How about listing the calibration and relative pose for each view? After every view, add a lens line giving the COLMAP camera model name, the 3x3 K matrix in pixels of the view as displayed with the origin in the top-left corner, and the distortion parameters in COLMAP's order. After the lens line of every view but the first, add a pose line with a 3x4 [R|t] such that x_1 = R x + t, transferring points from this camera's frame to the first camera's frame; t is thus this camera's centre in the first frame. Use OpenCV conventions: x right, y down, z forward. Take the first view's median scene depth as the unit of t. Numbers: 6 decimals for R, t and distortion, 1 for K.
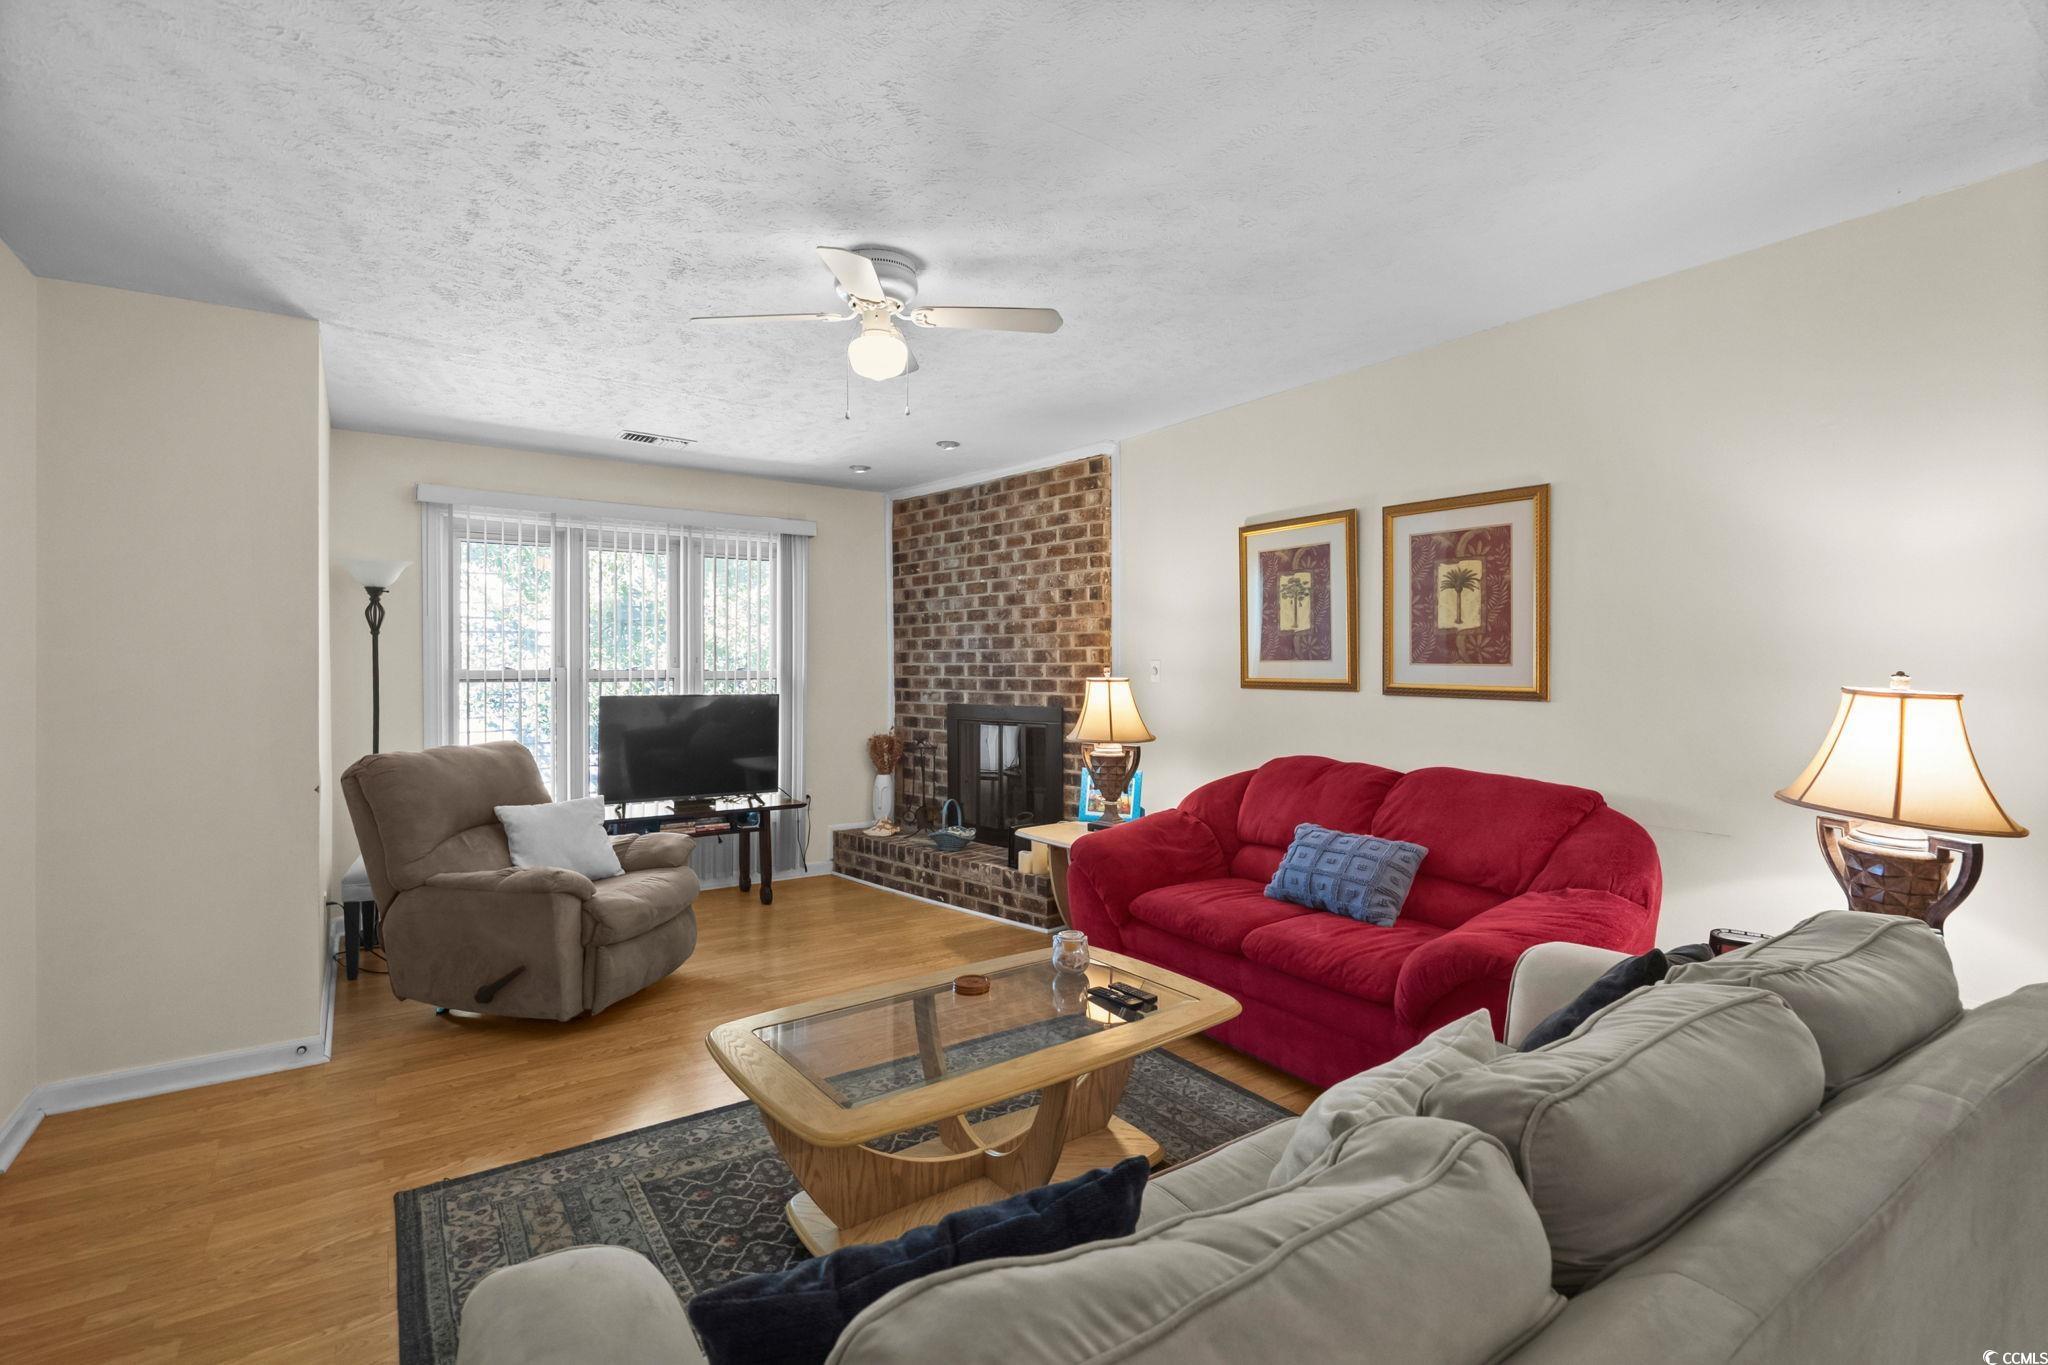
lens RADIAL K [[947.9, 0, 991.2], [0, 947.9, 660.1], [0, 0, 1]] dist [-0.002941, 0.002641]
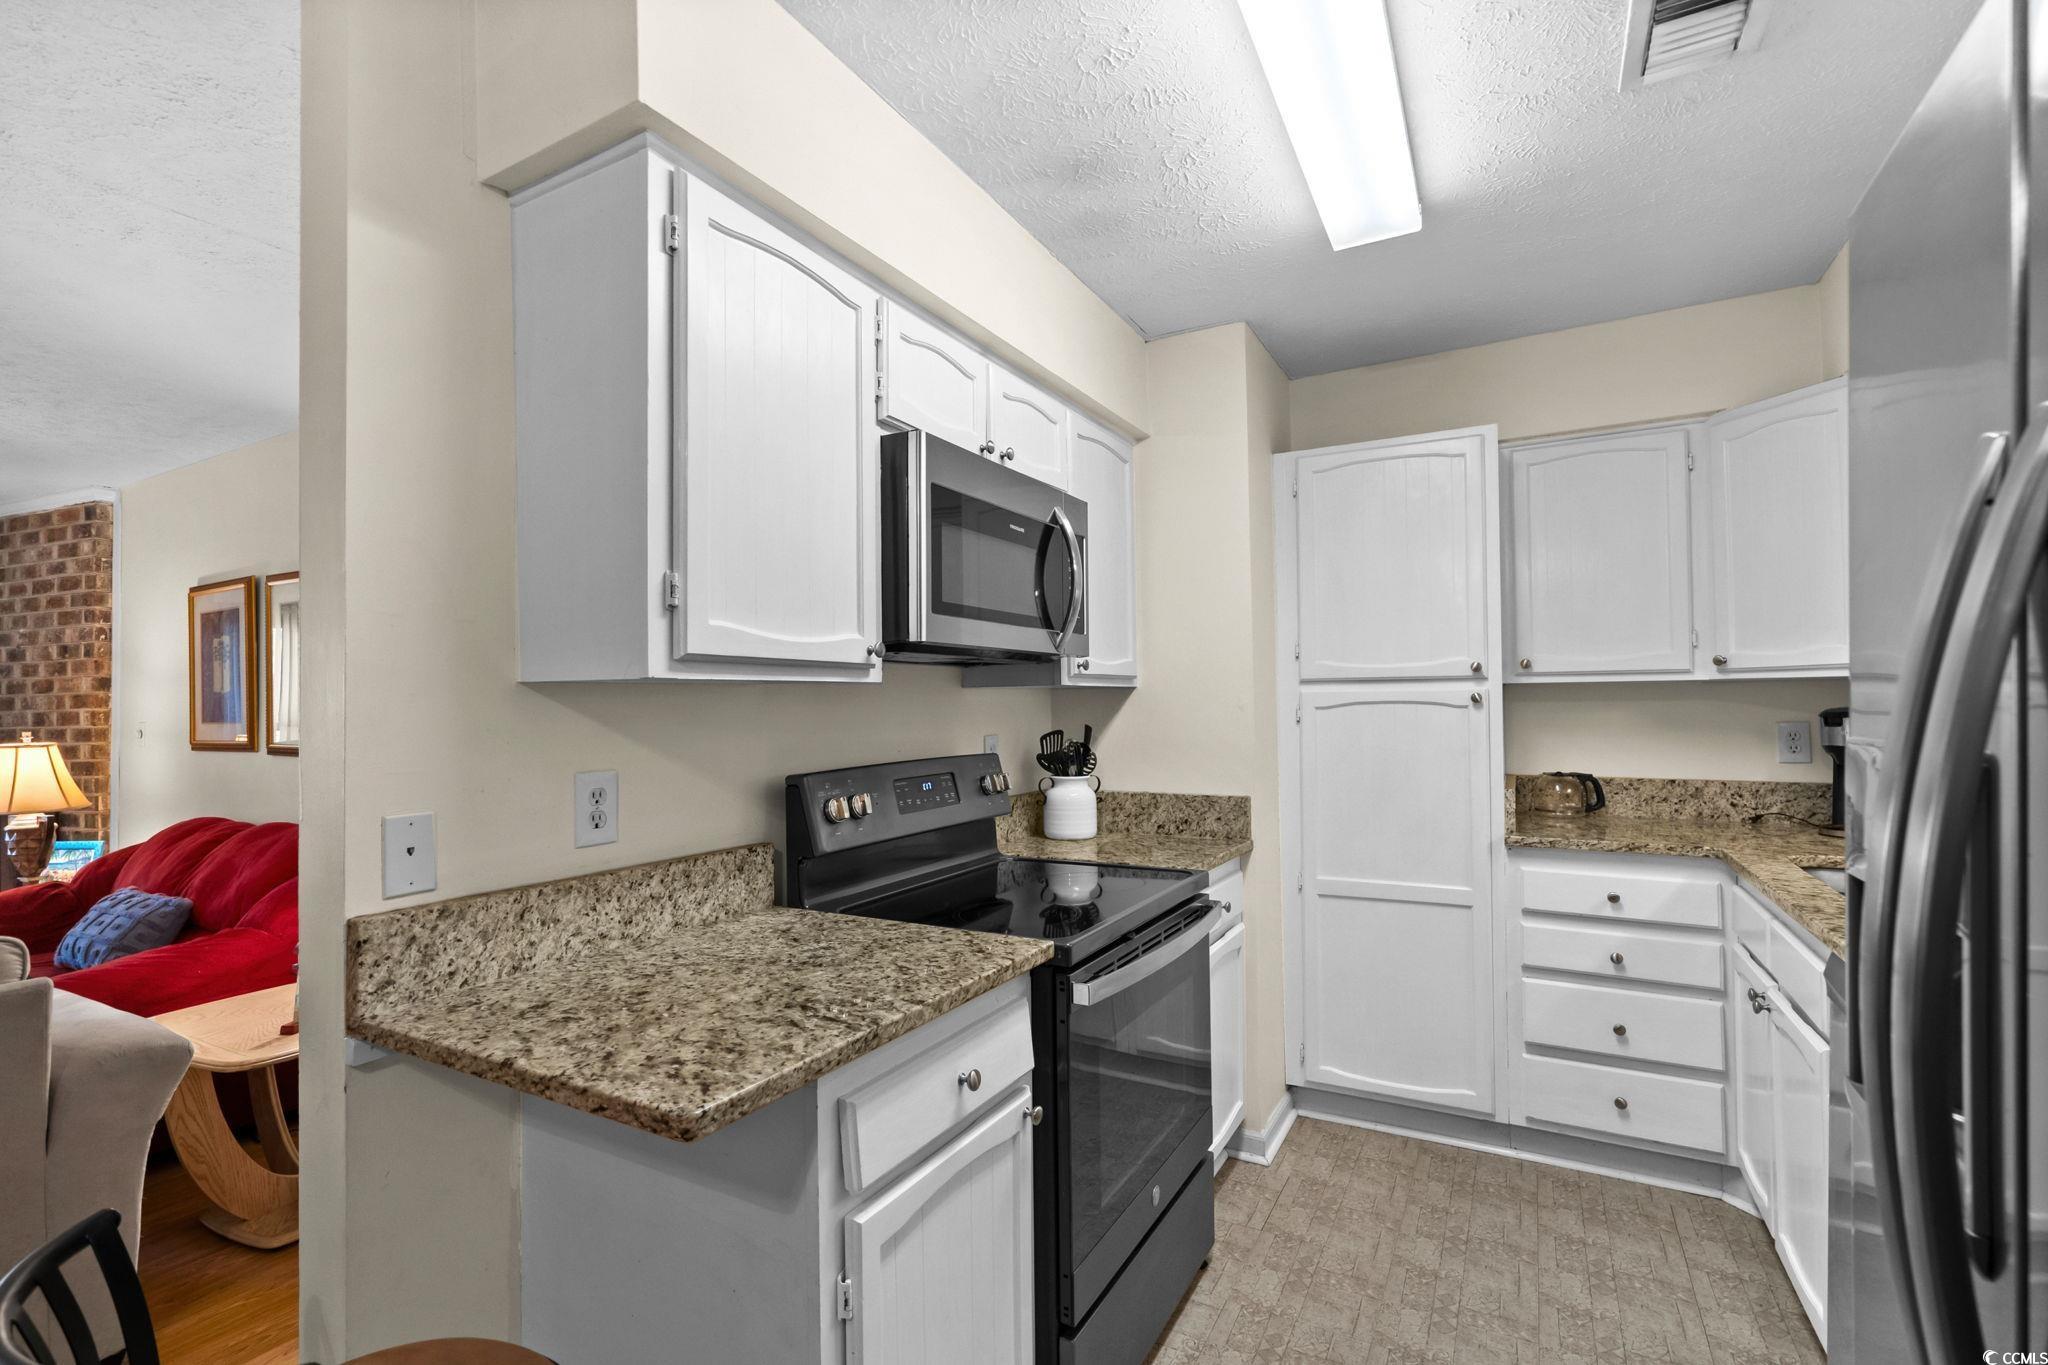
lens RADIAL K [[947.9, 0, 1016.2], [0, 947.9, 692.8], [0, 0, 1]] dist [-0.002941, 0.002641]
pose [[0.893372, -0.001134, 0.449317, 0.502143], [0.010561, 0.999774, -0.018474, -0.002935], [-0.449194, 0.021249, 0.893181, -0.225910]]
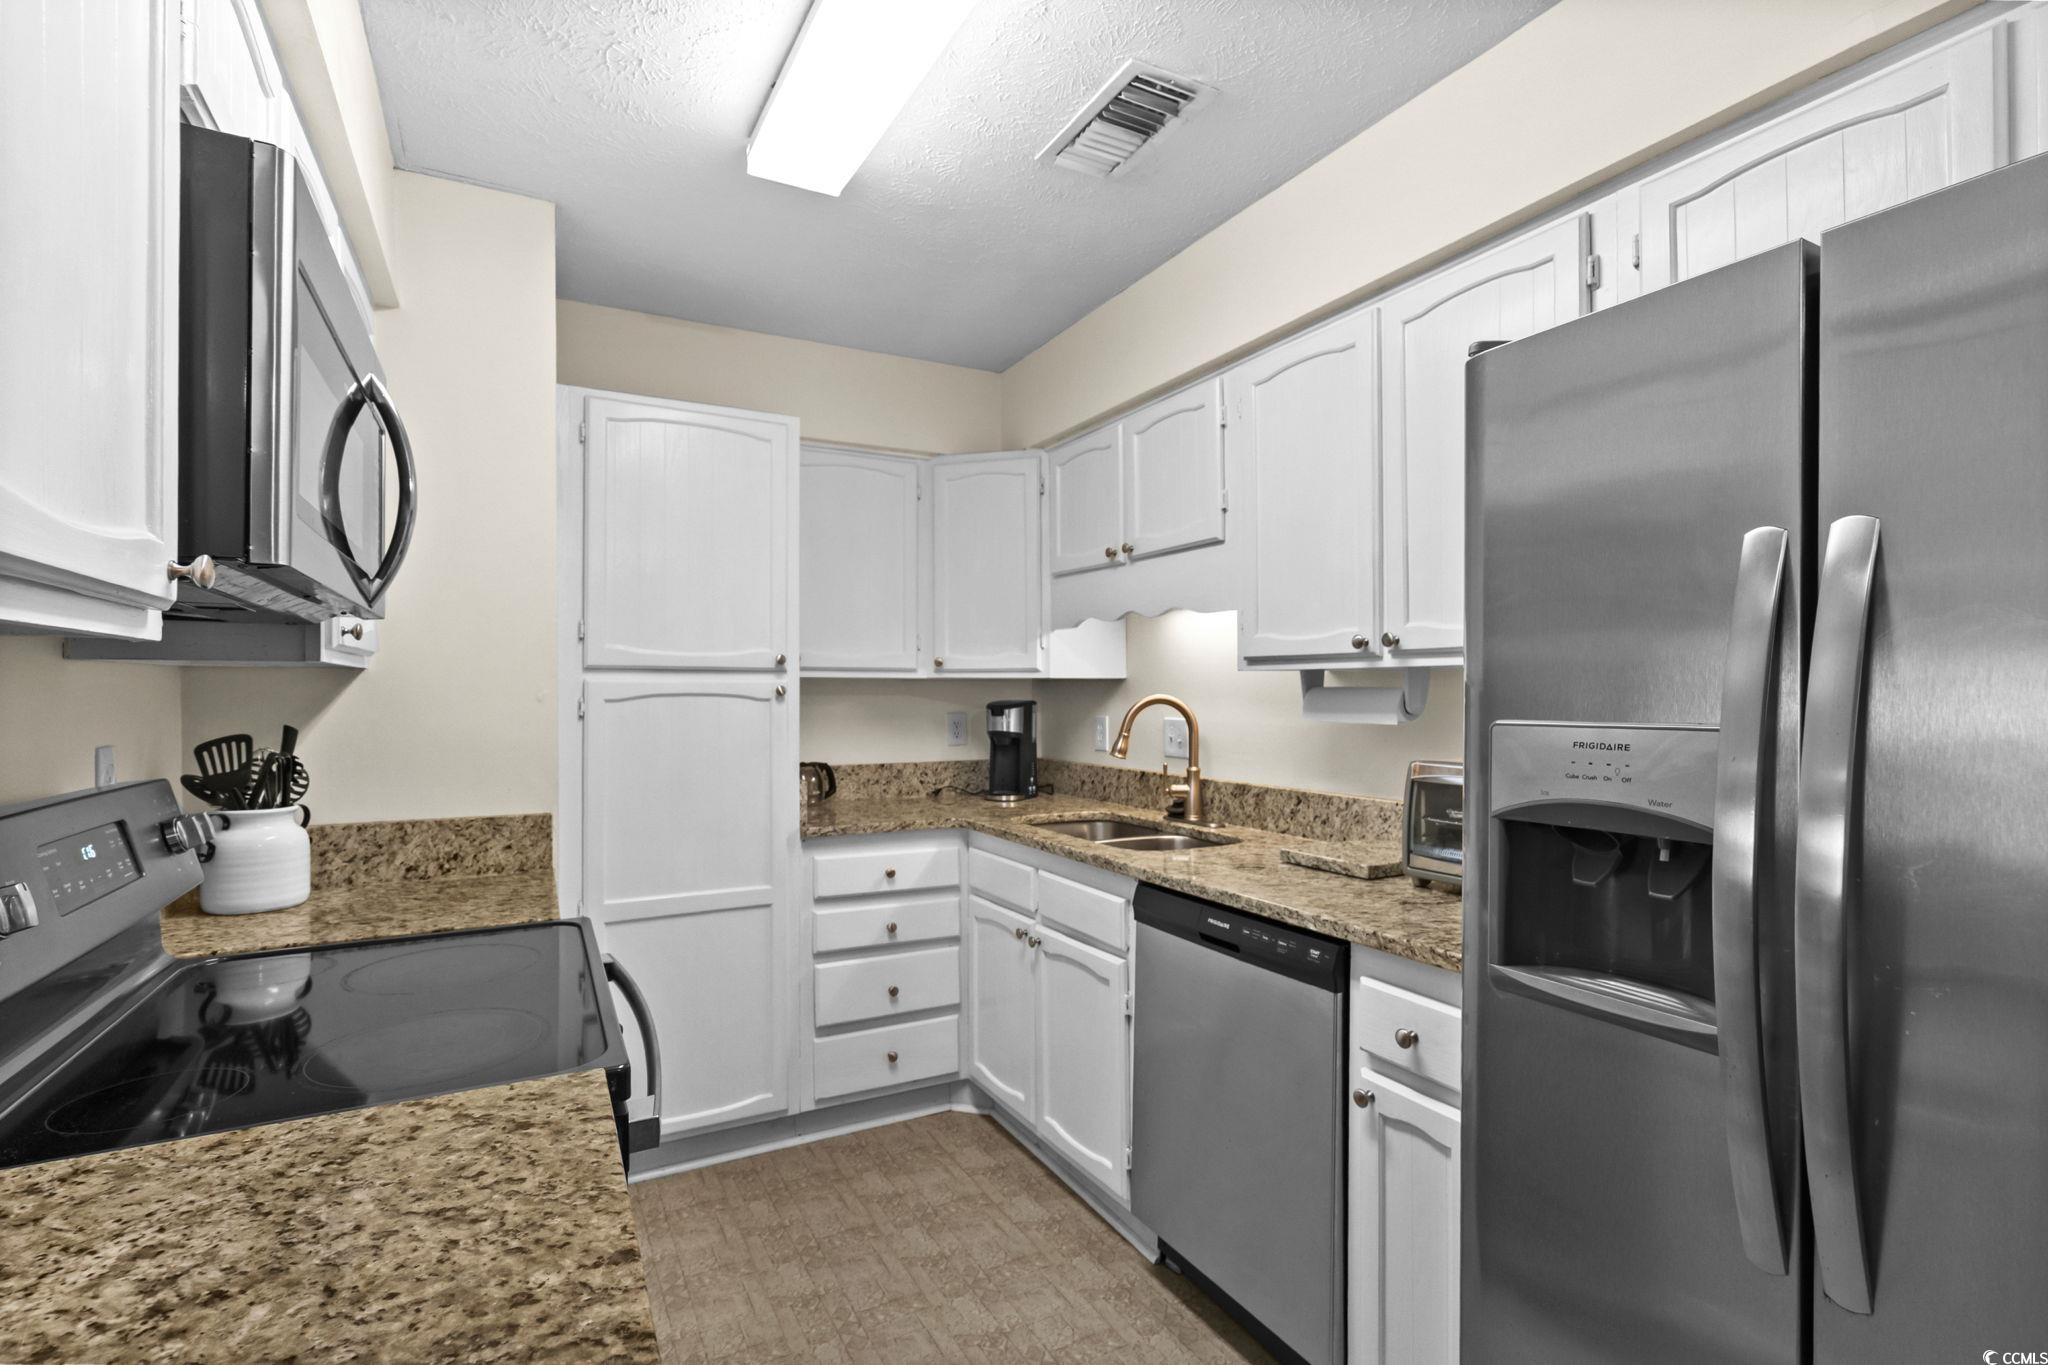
lens RADIAL K [[947.9, 0, 1027.5], [0, 947.9, 691.9], [0, 0, 1]] dist [-0.002941, 0.002641]
pose [[0.100728, 0.004330, 0.994905, 0.462907], [0.003993, 0.999981, -0.004756, -0.003704], [-0.994906, 0.004452, 0.100709, -0.044567]]
